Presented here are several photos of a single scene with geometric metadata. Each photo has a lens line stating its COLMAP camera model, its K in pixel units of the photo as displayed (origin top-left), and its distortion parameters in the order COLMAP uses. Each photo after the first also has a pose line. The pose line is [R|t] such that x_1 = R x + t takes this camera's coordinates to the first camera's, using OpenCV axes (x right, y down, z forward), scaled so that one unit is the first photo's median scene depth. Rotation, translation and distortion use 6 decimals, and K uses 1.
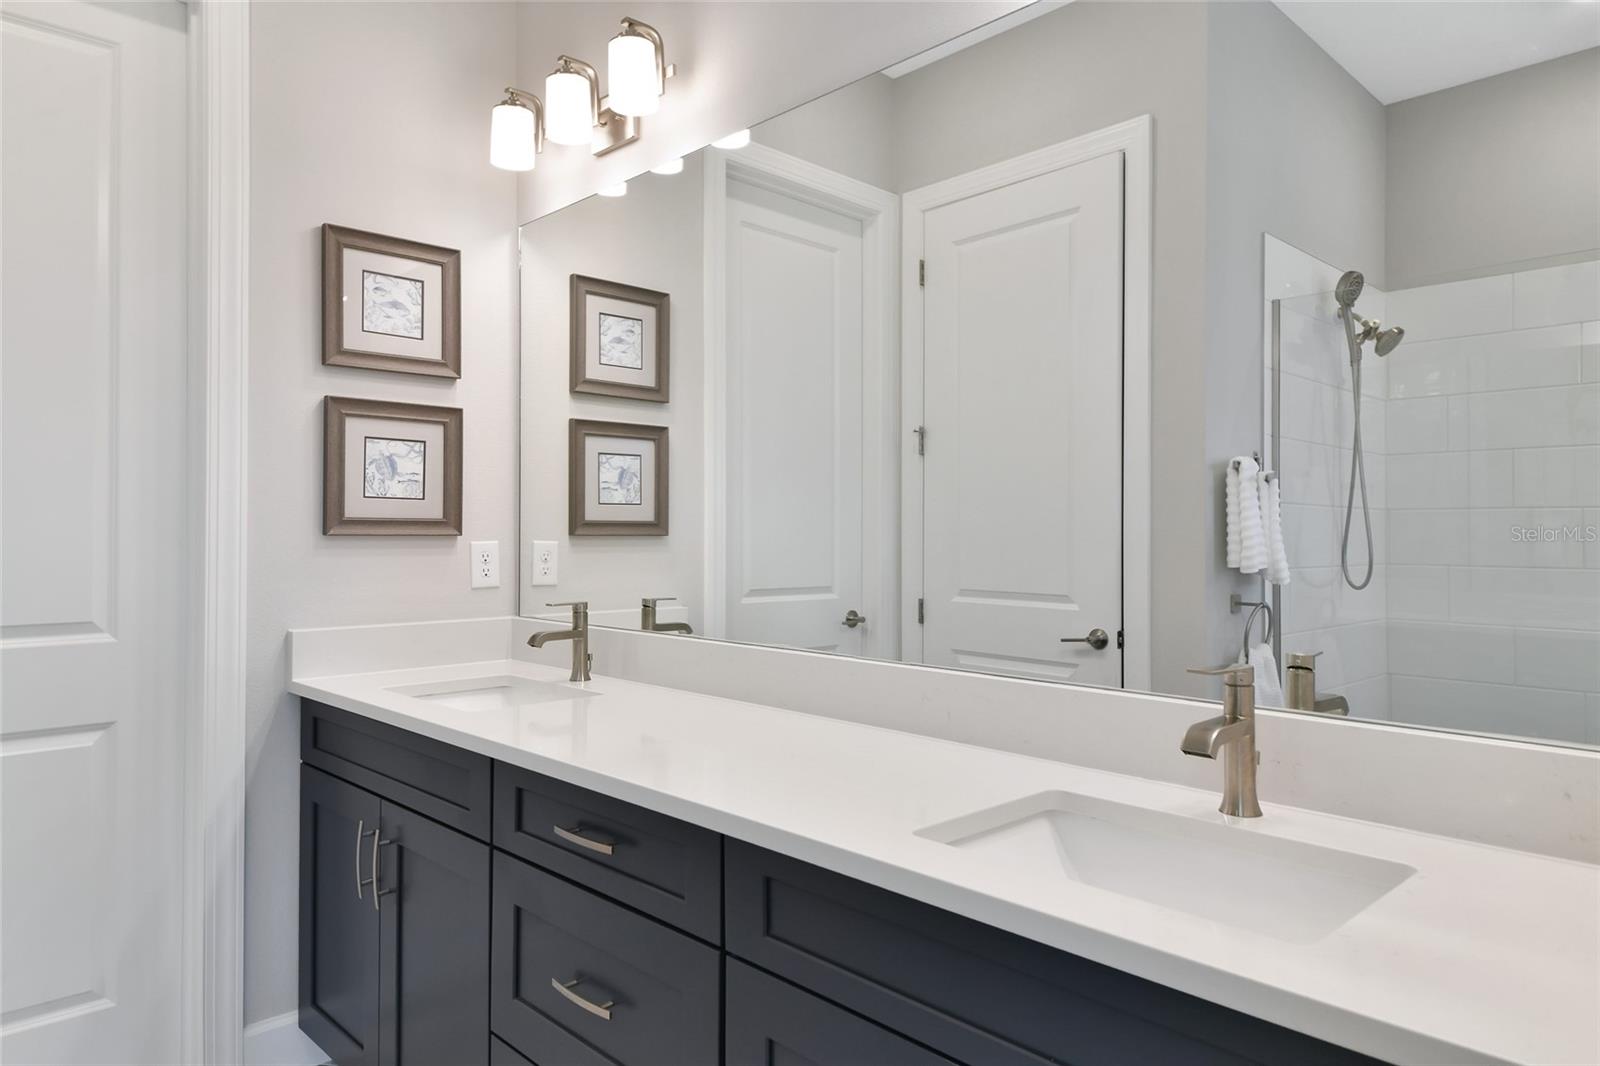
lens RADIAL K [[1018.9, 0, 848.3], [0, 1018.9, 536.9], [0, 0, 1]] dist [0.053510, -0.038832]
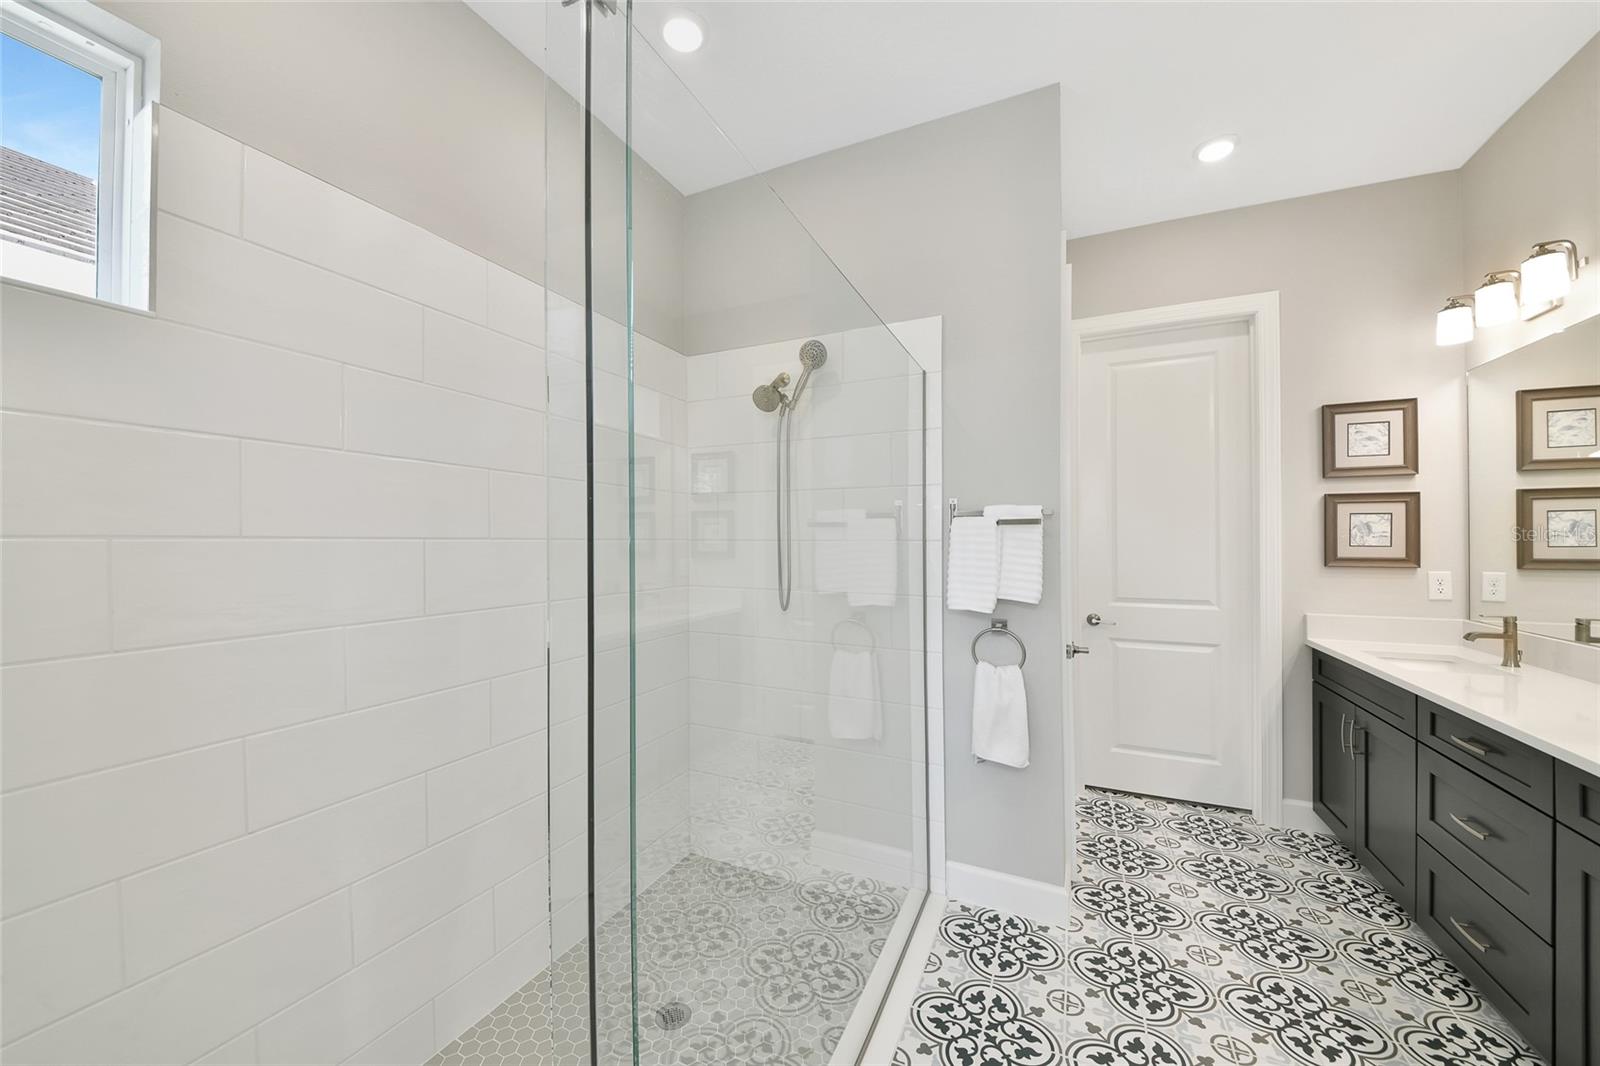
lens RADIAL K [[572.2, 0, 808.0], [0, 572.2, 535.8], [0, 0, 1]] dist [-0.001245, -0.004982]
pose [[0.334459, -0.017771, -0.942243, 0.172979], [0.000600, 0.999826, -0.018644, -0.039118], [0.942410, 0.005671, 0.334412, -0.269152]]
